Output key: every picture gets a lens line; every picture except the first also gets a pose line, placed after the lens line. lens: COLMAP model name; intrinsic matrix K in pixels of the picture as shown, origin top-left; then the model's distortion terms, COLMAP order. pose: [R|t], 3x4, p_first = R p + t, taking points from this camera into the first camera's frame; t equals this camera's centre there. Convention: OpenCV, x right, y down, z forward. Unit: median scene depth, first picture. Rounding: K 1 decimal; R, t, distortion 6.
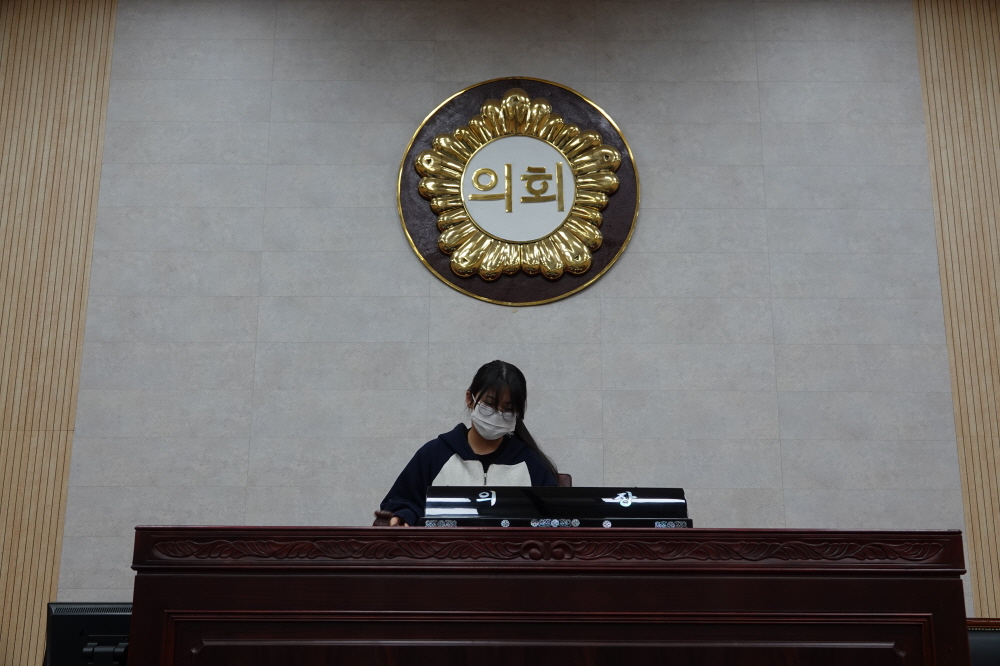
lens RADIAL K [[1071.4, 0, 501.9], [0, 1071.4, 332.0], [0, 0, 1]] dist [0.006548, 0.000000]
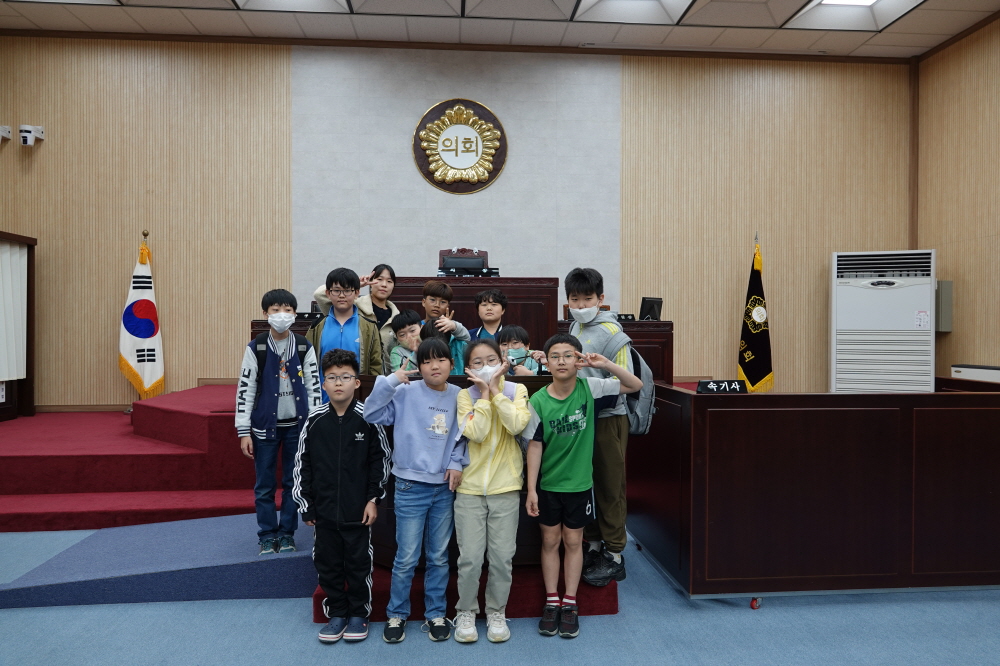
lens RADIAL K [[697.1, 0, 500.5], [0, 697.1, 329.3], [0, 0, 1]] dist [-0.001090, 0.006447]
pose [[0.997404, -0.003009, 0.071949, -0.009833], [-0.014913, 0.968835, 0.247259, -0.125881], [-0.070451, -0.247690, 0.966275, -0.721967]]
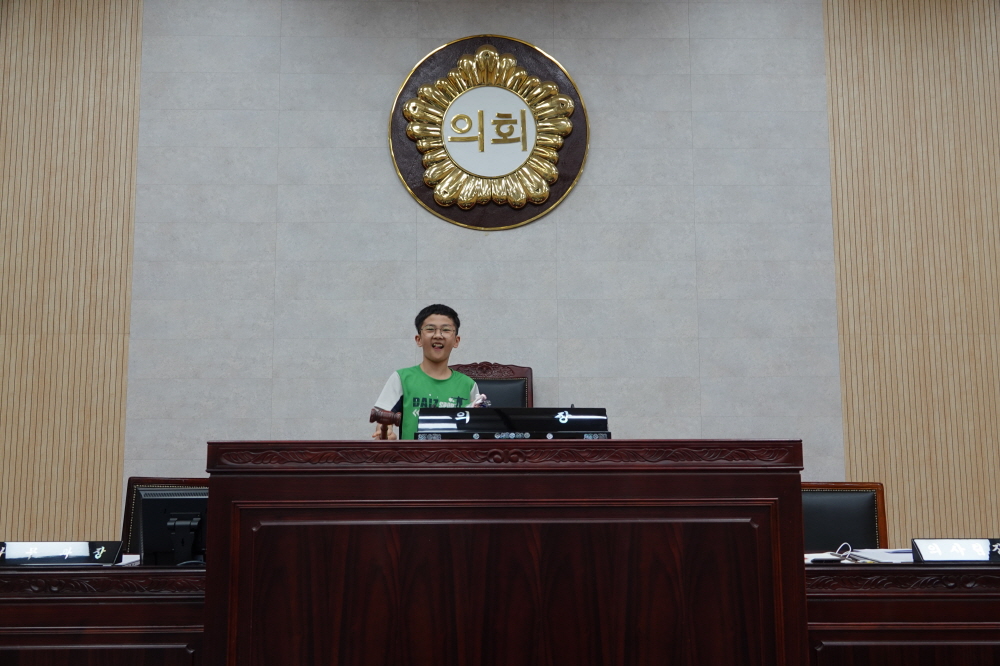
lens RADIAL K [[929.5, 0, 502.0], [0, 929.5, 331.5], [0, 0, 1]] dist [0.015080, 0.000000]
pose [[0.999695, -0.005704, 0.024018, 0.003334], [0.002643, 0.992080, 0.125584, -0.042333], [-0.024544, -0.125482, 0.991792, -0.069440]]
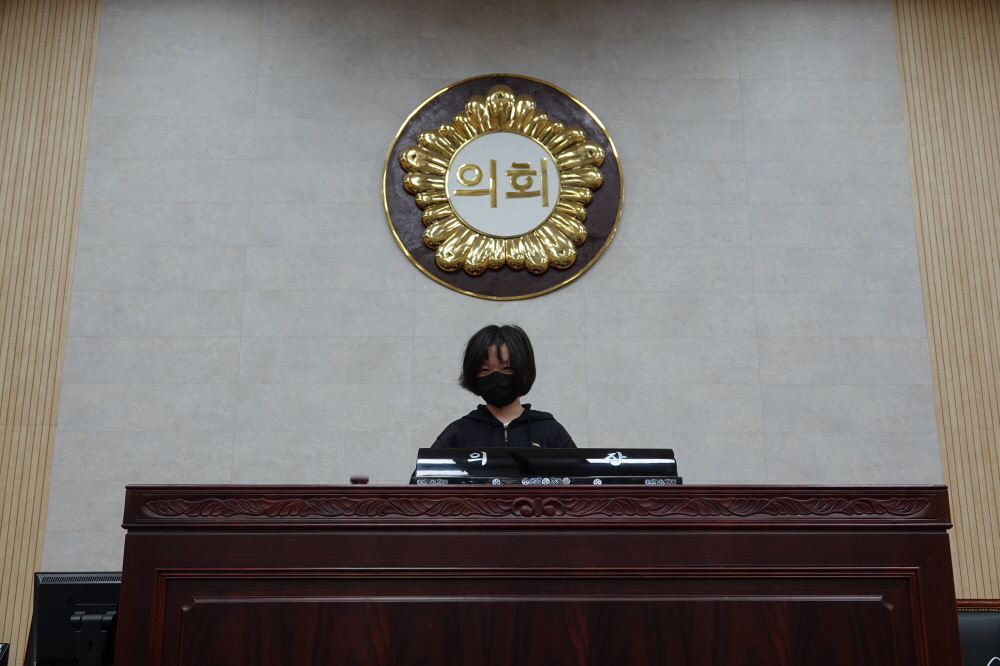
lens RADIAL K [[1071.4, 0, 502.9], [0, 1071.4, 331.2], [0, 0, 1]] dist [0.006548, 0.000000]
pose [[0.999826, -0.001226, 0.018609, -0.003679], [0.001547, 0.999851, -0.017221, 0.021843], [-0.018585, 0.017247, 0.999679, -0.002592]]
